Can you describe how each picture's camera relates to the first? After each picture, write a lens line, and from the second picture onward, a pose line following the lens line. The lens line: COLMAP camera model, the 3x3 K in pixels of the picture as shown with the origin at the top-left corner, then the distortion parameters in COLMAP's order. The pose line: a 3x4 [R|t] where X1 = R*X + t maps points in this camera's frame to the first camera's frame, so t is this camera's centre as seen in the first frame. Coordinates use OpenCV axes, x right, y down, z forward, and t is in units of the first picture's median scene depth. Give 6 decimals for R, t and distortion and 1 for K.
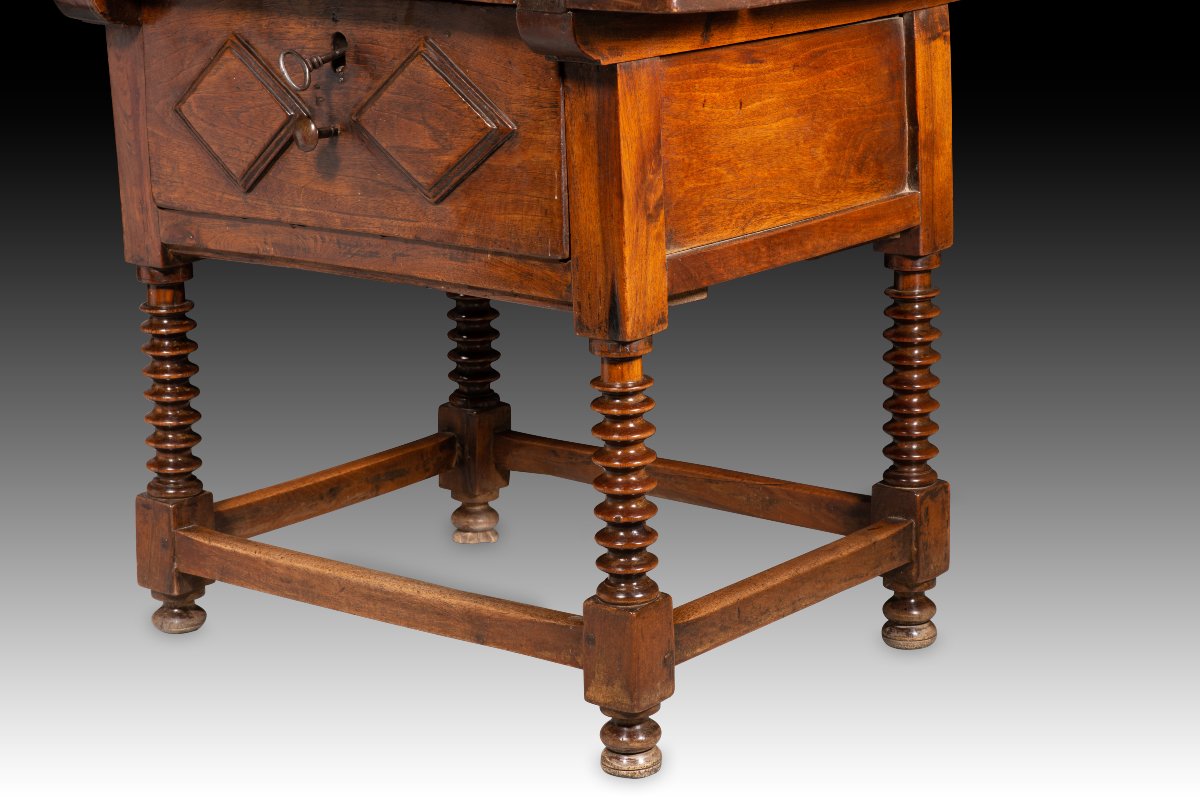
lens RADIAL K [[2933.5, 0, 600.0], [0, 2933.5, 400.5], [0, 0, 1]] dist [0.007529, -0.501229]
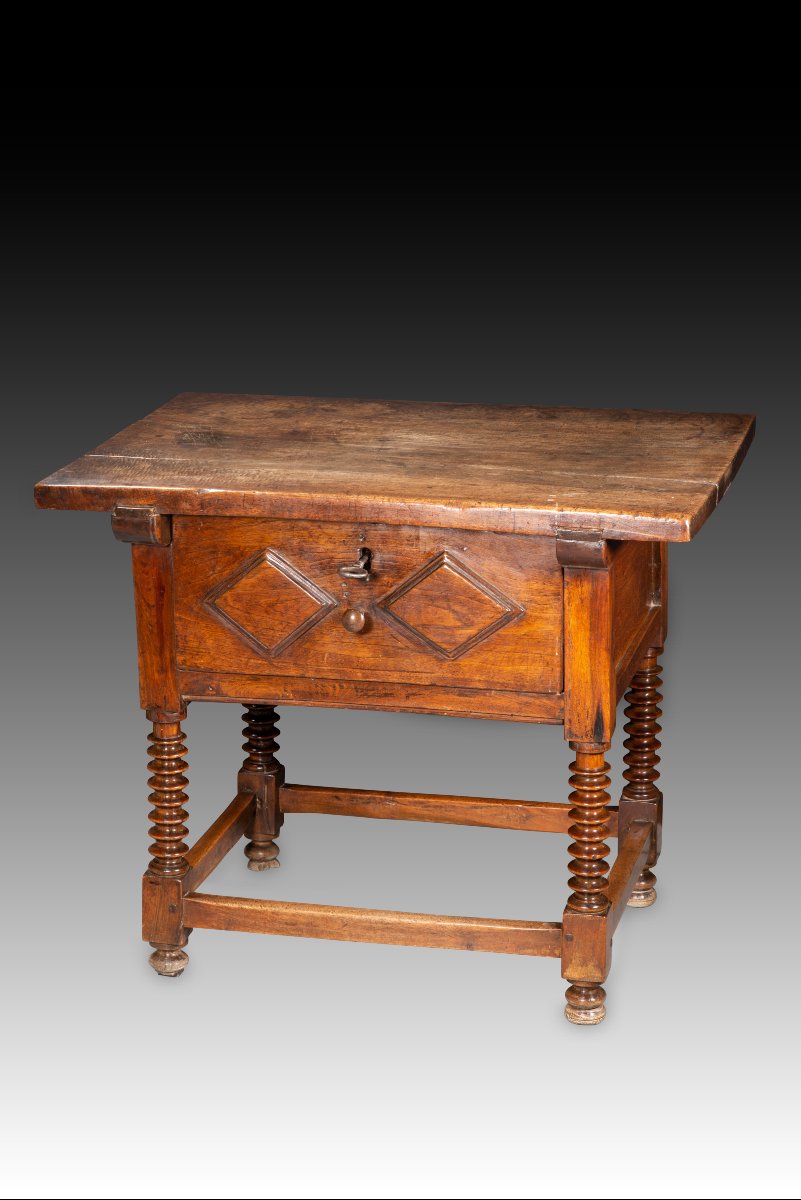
lens RADIAL K [[2933.5, 0, 400.9], [0, 2933.5, 548.7], [0, 0, 1]] dist [0.007529, -0.501229]
pose [[0.898465, -0.090407, 0.429637, -0.703388], [0.088146, 0.995789, 0.025209, -0.161477], [-0.430106, 0.015221, 0.902650, -0.321751]]
